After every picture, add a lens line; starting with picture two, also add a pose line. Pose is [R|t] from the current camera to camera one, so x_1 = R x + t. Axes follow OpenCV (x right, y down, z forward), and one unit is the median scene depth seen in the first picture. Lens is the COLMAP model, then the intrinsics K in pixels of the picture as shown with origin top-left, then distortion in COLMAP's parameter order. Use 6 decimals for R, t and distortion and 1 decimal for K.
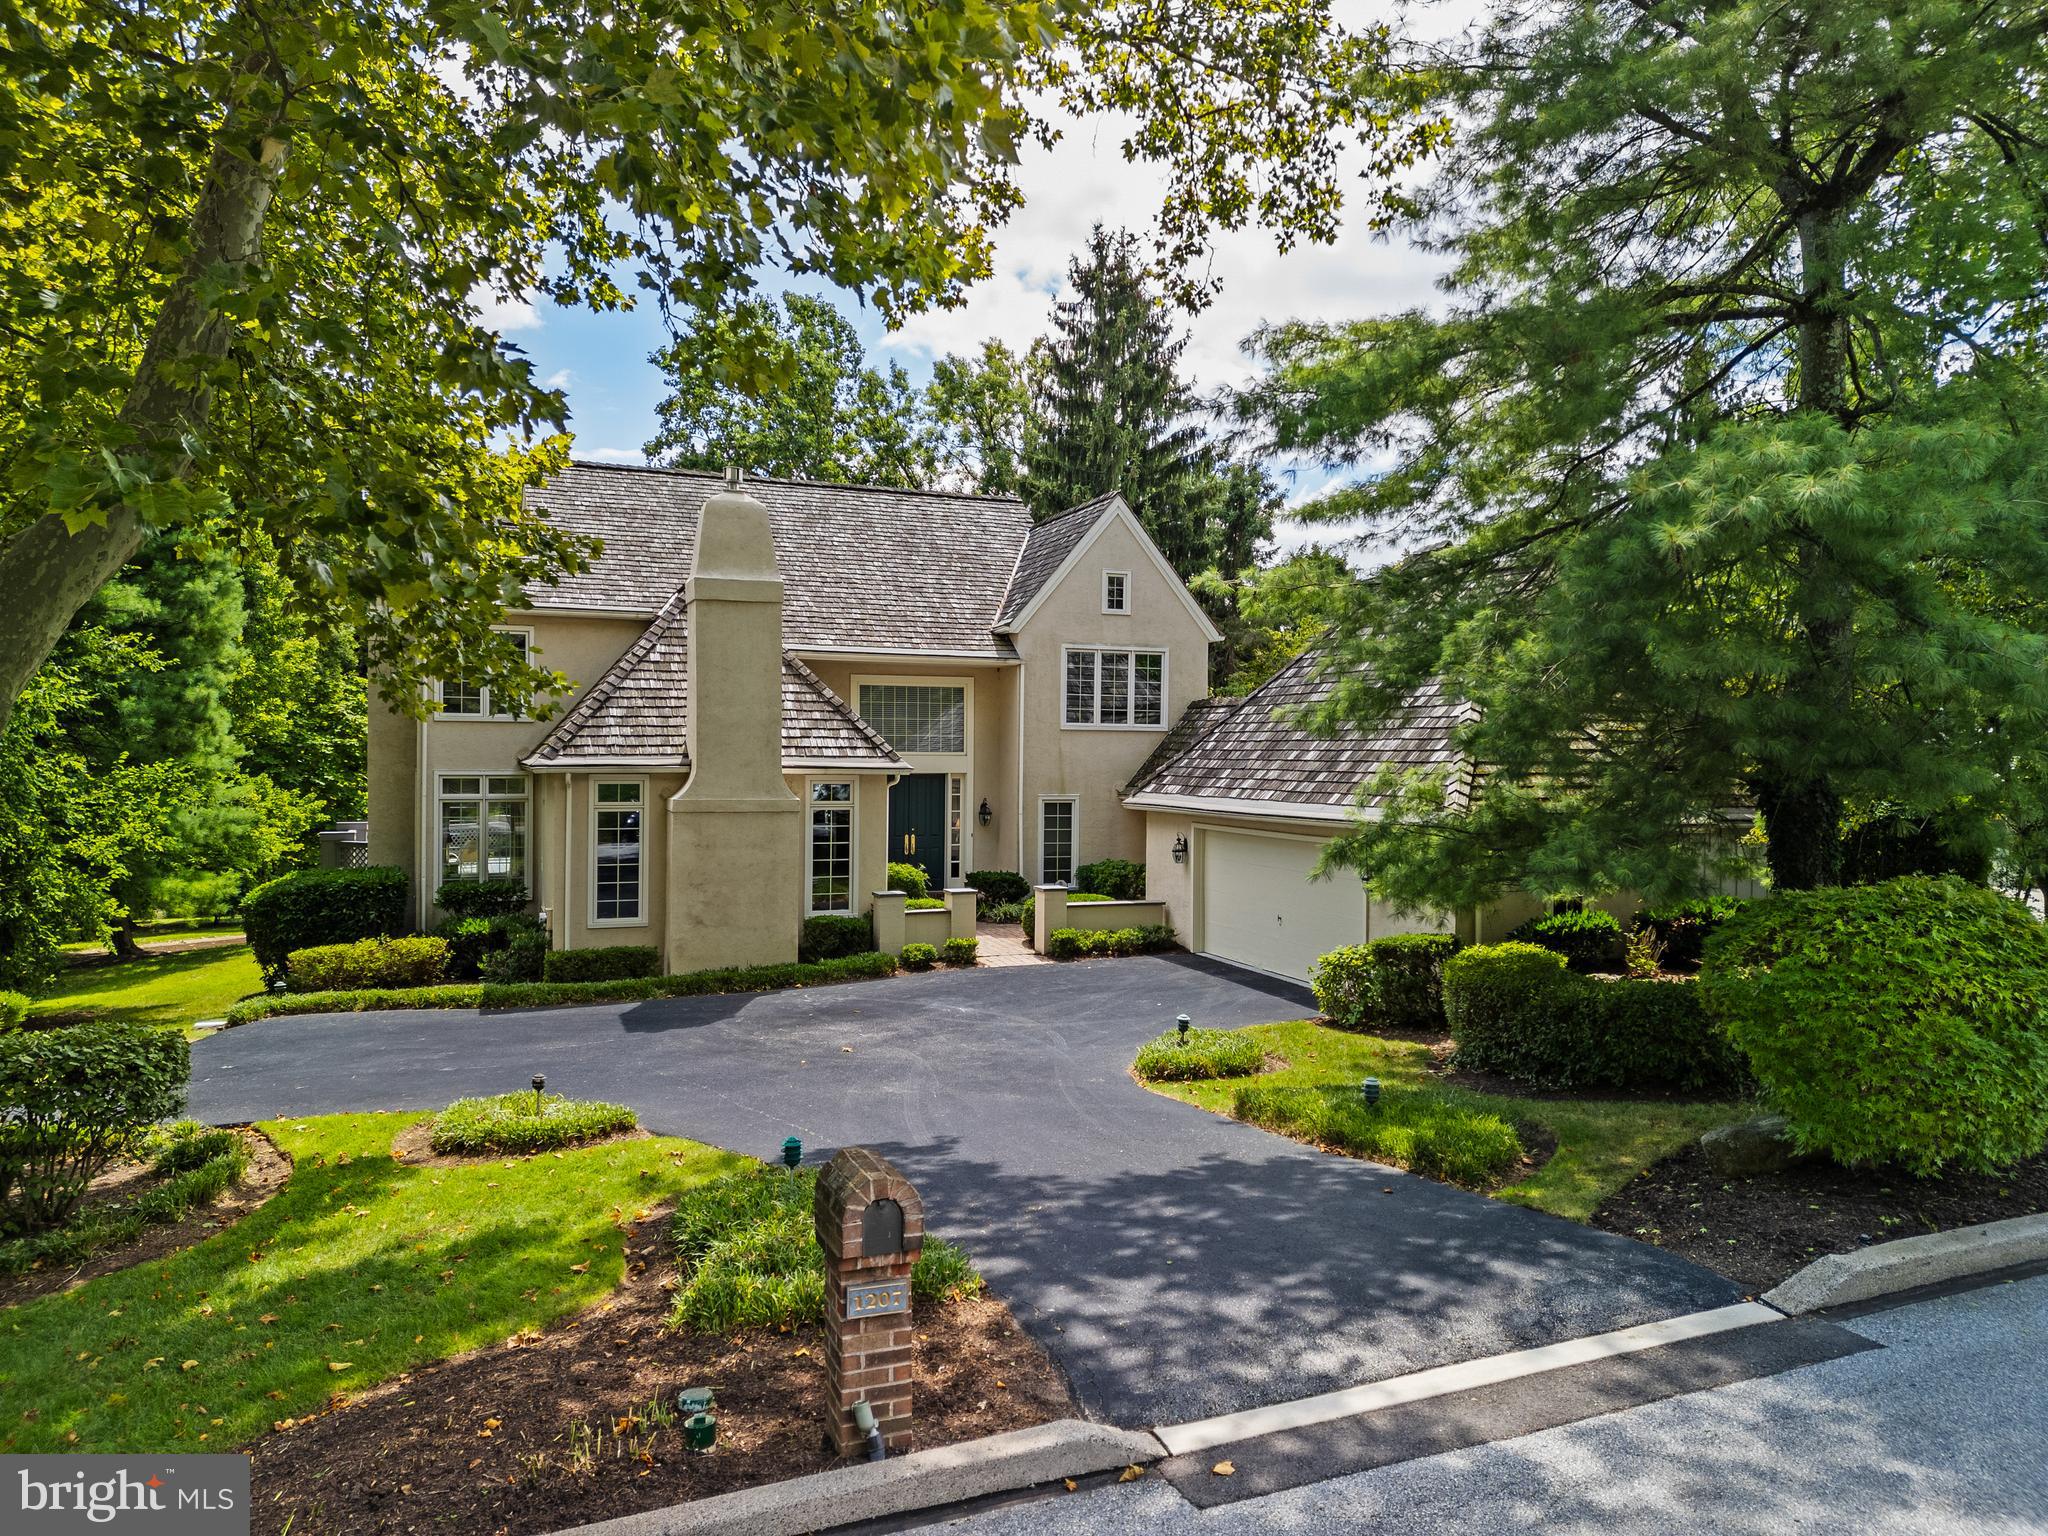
lens RADIAL K [[1424.2, 0, 1024.0], [0, 1424.2, 768.0], [0, 0, 1]] dist [0.055754, -0.072562]
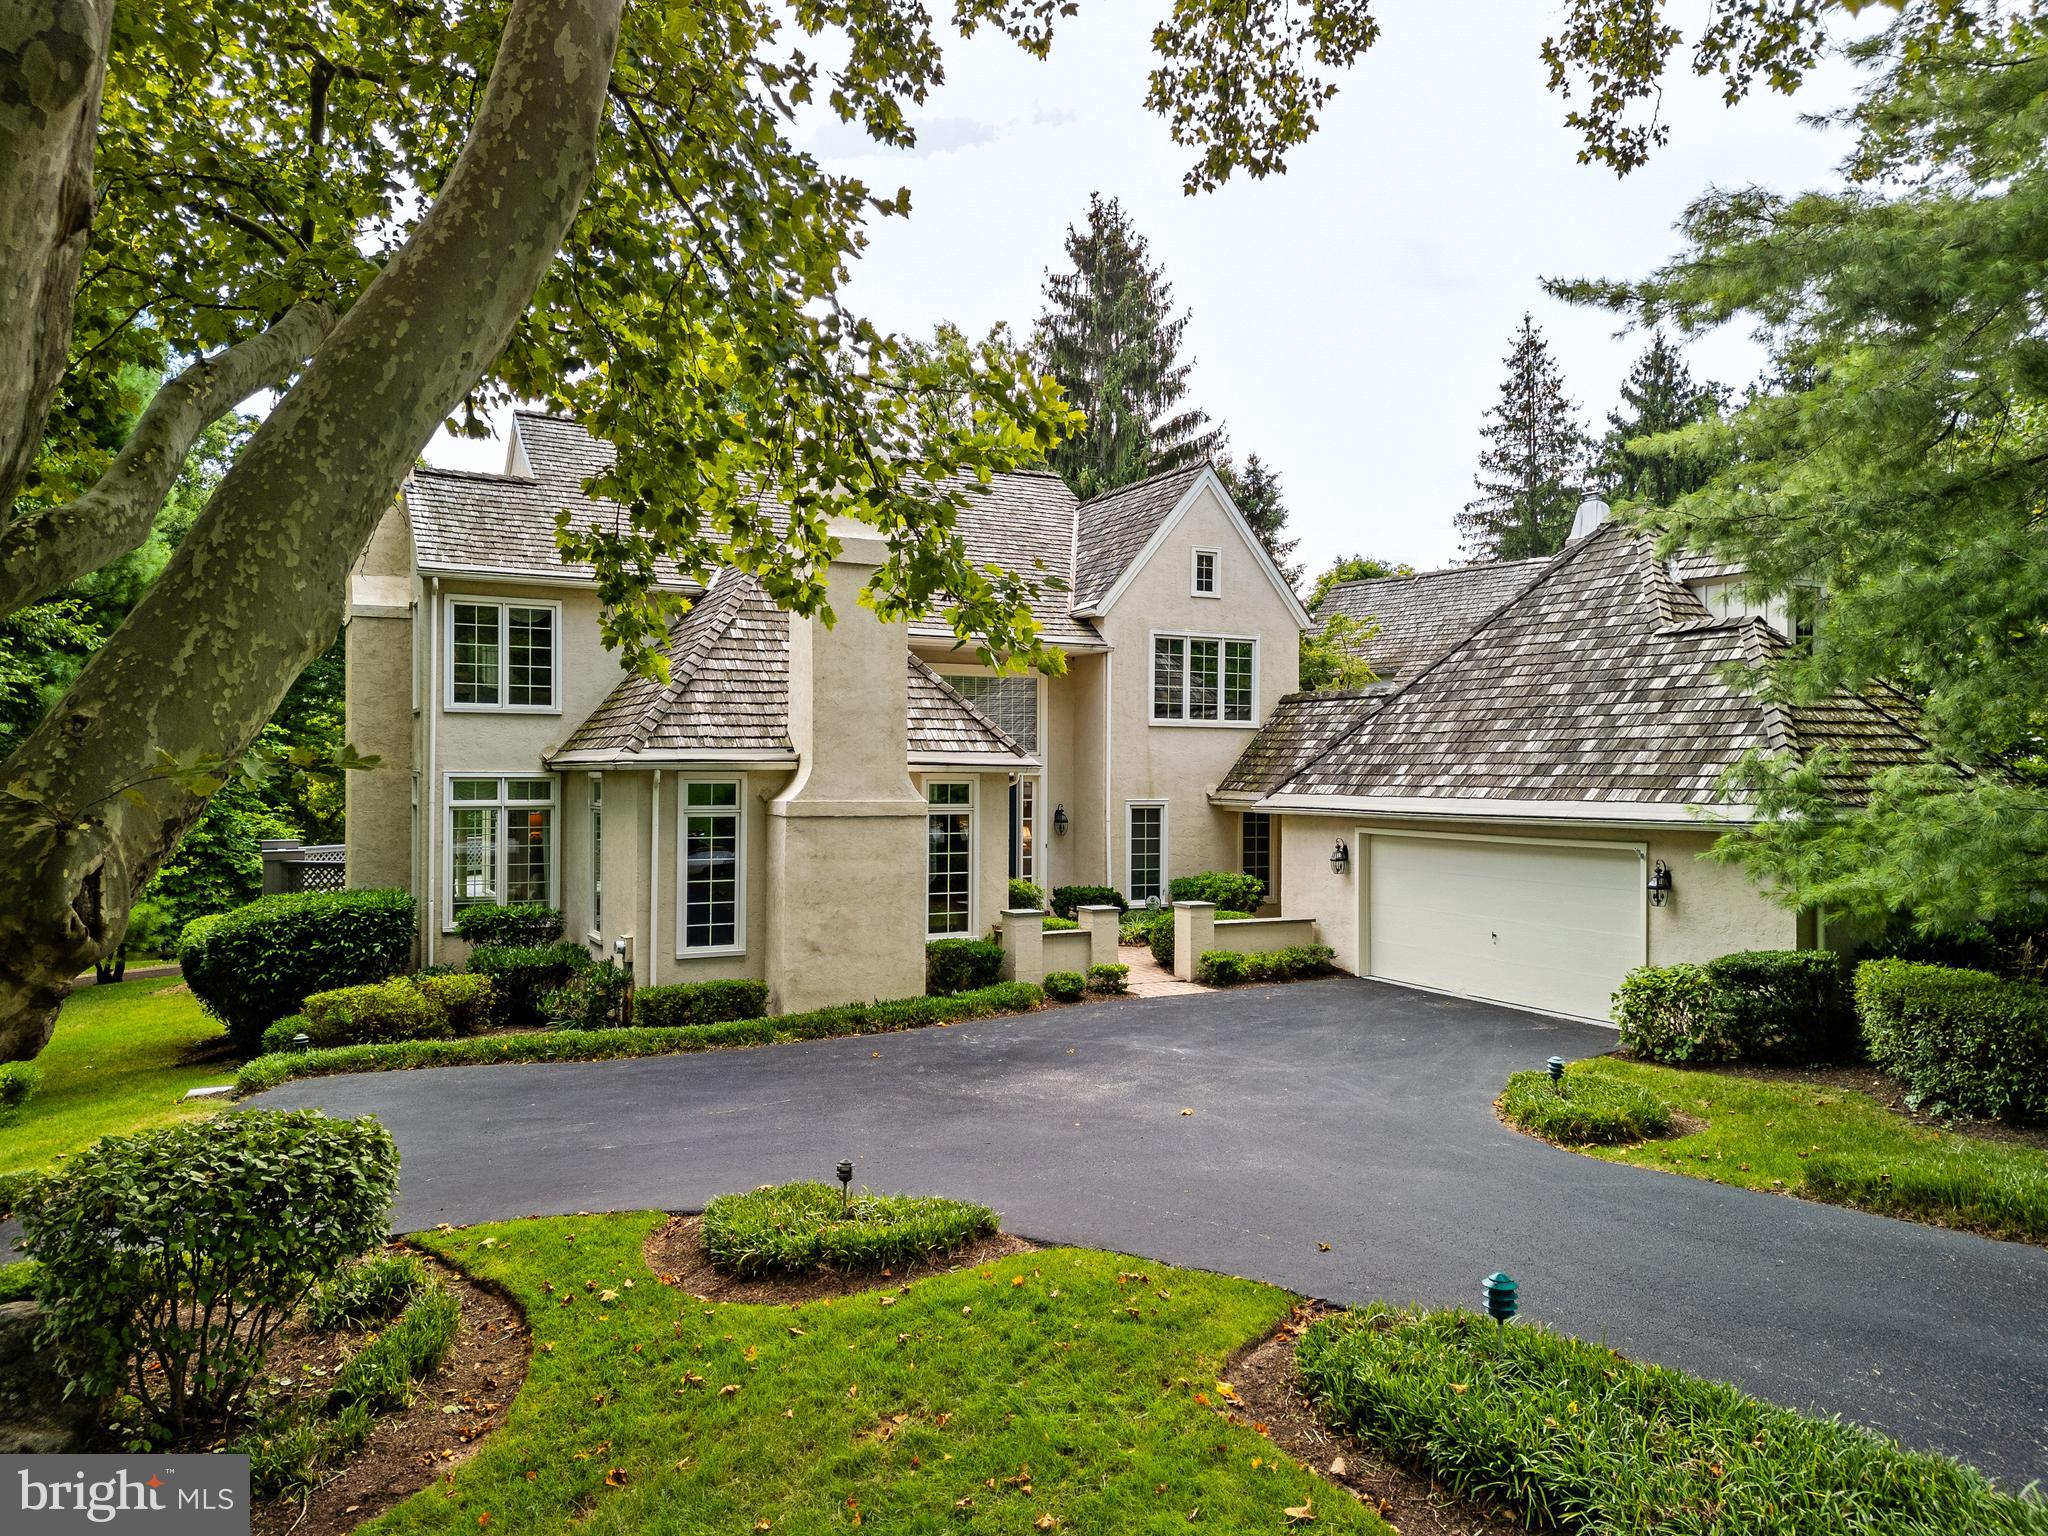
lens RADIAL K [[1446.6, 0, 1024.0], [0, 1446.6, 768.0], [0, 0, 1]] dist [0.023672, -0.001827]
pose [[0.994655, -0.003125, 0.103211, -0.177438], [0.004479, 0.999907, -0.012895, 0.012939], [-0.103161, 0.013288, 0.994576, 0.138373]]
